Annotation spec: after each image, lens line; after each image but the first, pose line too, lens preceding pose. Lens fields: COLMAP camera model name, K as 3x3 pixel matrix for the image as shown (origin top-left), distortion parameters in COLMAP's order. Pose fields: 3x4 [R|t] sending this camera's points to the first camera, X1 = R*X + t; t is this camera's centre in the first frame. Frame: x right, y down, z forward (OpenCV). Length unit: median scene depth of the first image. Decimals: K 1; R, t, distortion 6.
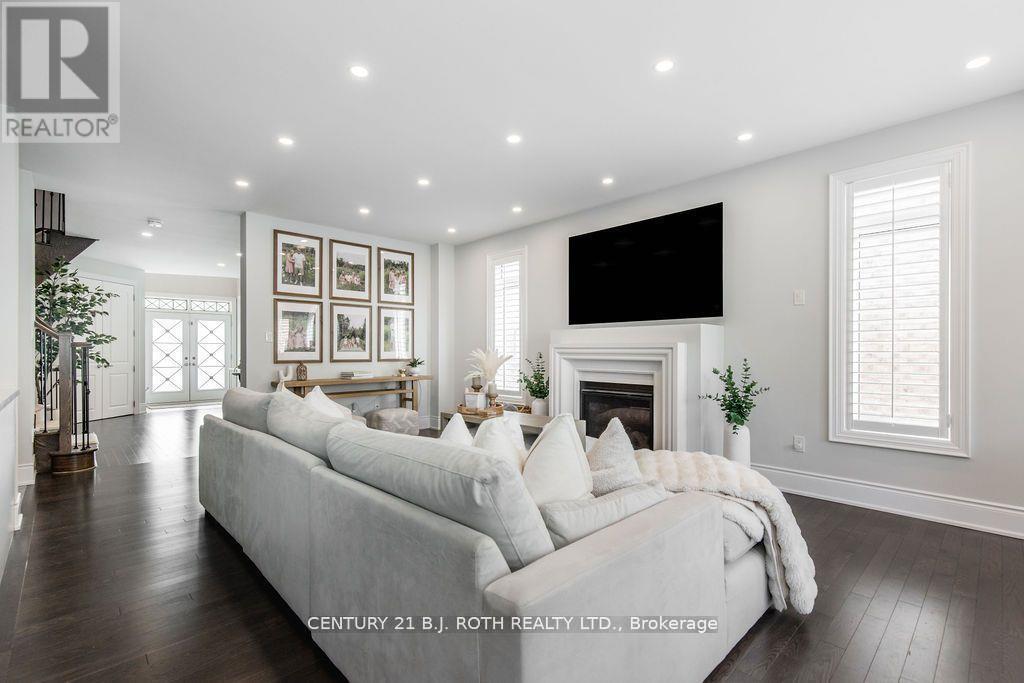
lens RADIAL K [[473.4, 0, 505.6], [0, 473.4, 350.5], [0, 0, 1]] dist [0.003253, 0.000323]
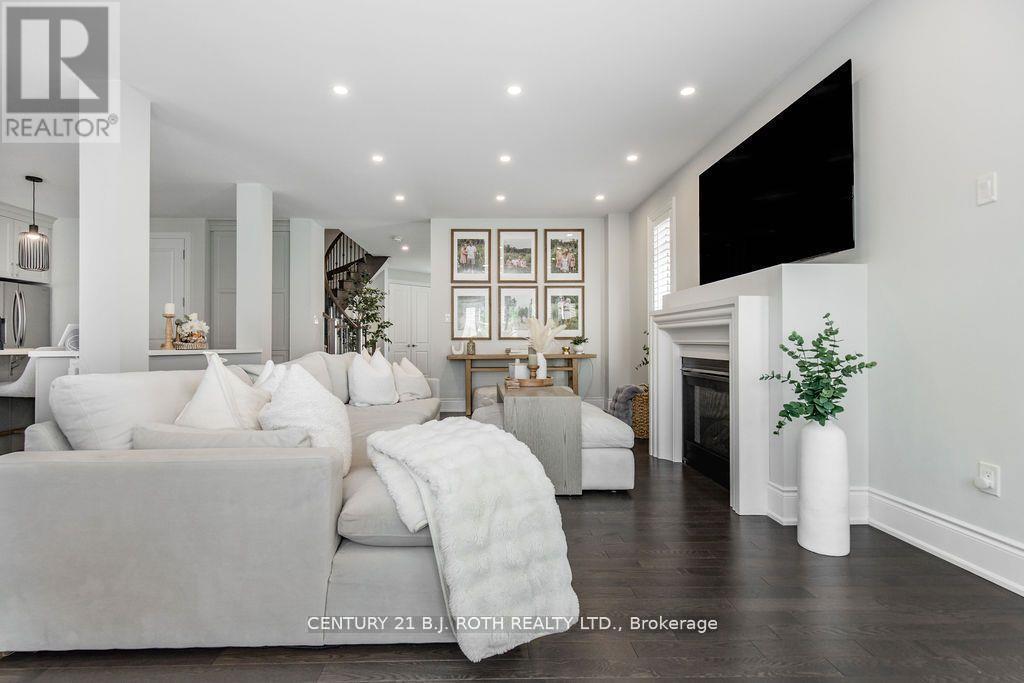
lens RADIAL K [[473.4, 0, 505.5], [0, 473.4, 340.6], [0, 0, 1]] dist [0.003253, 0.000323]
pose [[0.737304, -0.009170, -0.675499, 0.381509], [0.007923, 0.999956, -0.004926, 0.031738], [0.675515, -0.001720, 0.737345, 0.184988]]
